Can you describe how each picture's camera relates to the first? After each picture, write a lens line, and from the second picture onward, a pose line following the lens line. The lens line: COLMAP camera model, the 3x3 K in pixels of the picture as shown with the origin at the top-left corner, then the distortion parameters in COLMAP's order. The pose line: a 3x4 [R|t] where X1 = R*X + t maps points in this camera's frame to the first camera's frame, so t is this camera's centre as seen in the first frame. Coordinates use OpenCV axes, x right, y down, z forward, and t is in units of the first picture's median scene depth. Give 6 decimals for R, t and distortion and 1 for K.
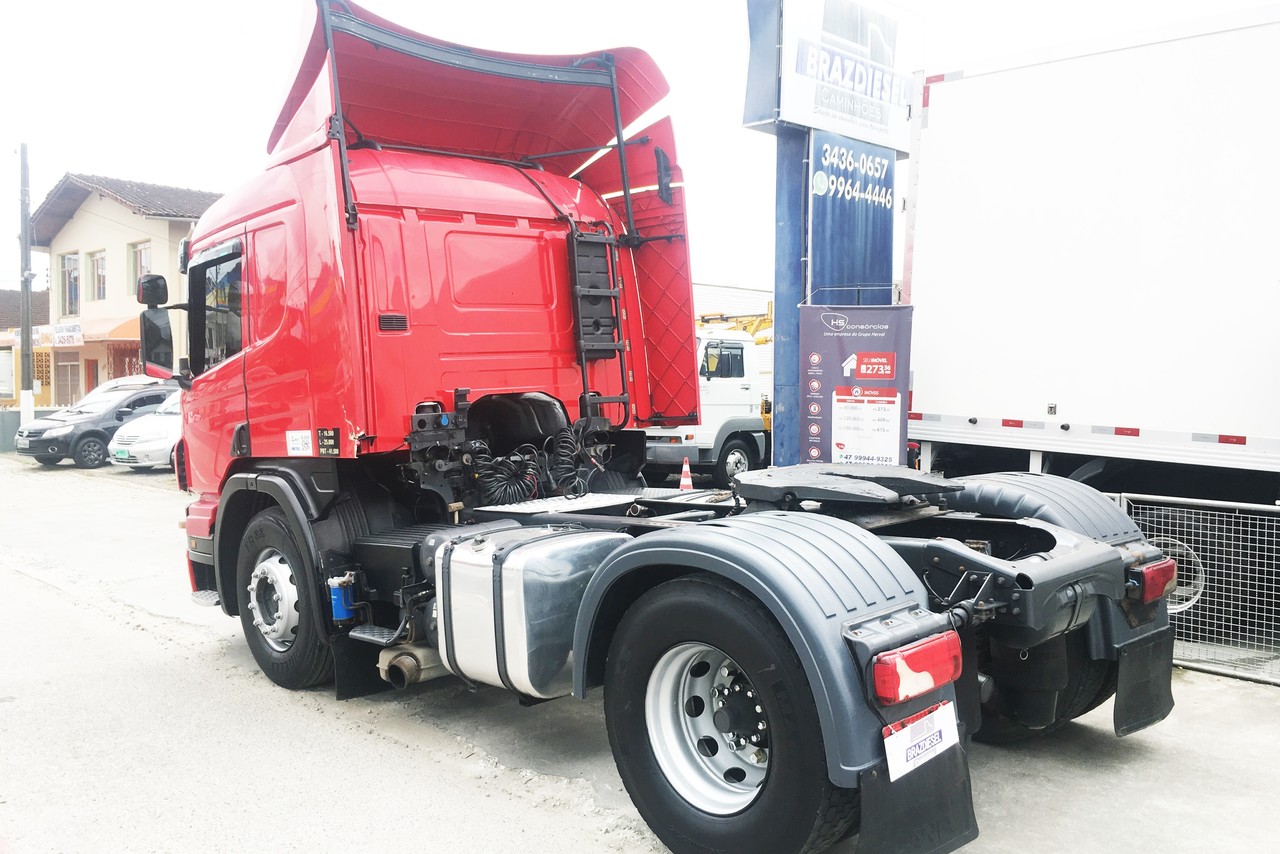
lens RADIAL K [[1070.8, 0, 639.3], [0, 1070.8, 425.6], [0, 0, 1]] dist [-0.003081, -0.000487]
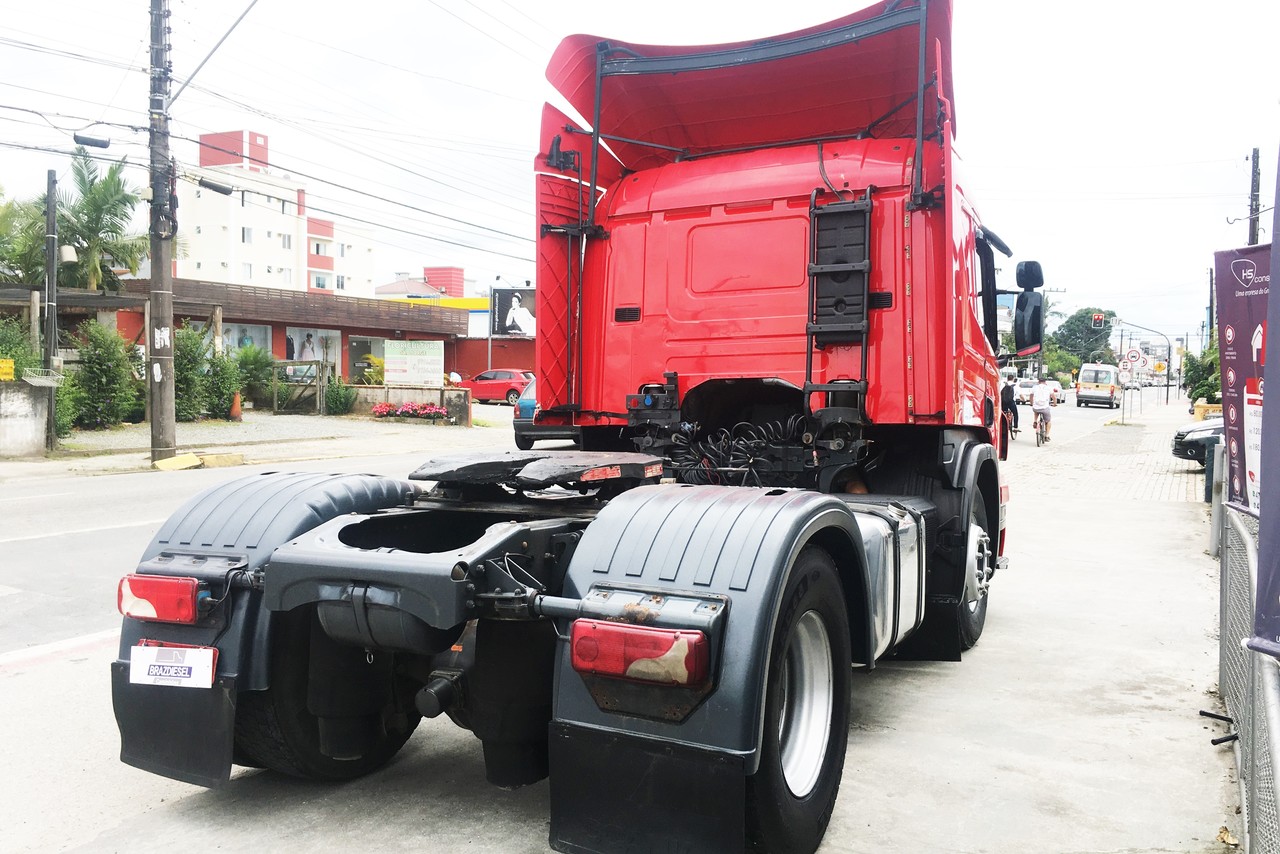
lens RADIAL K [[1070.8, 0, 639.8], [0, 1070.8, 426.5], [0, 0, 1]] dist [-0.003081, -0.000487]
pose [[0.329688, 0.046766, -0.942931, 0.804109], [-0.055047, 0.998025, 0.030252, -0.010722], [0.942484, 0.041932, 0.331612, 0.587023]]
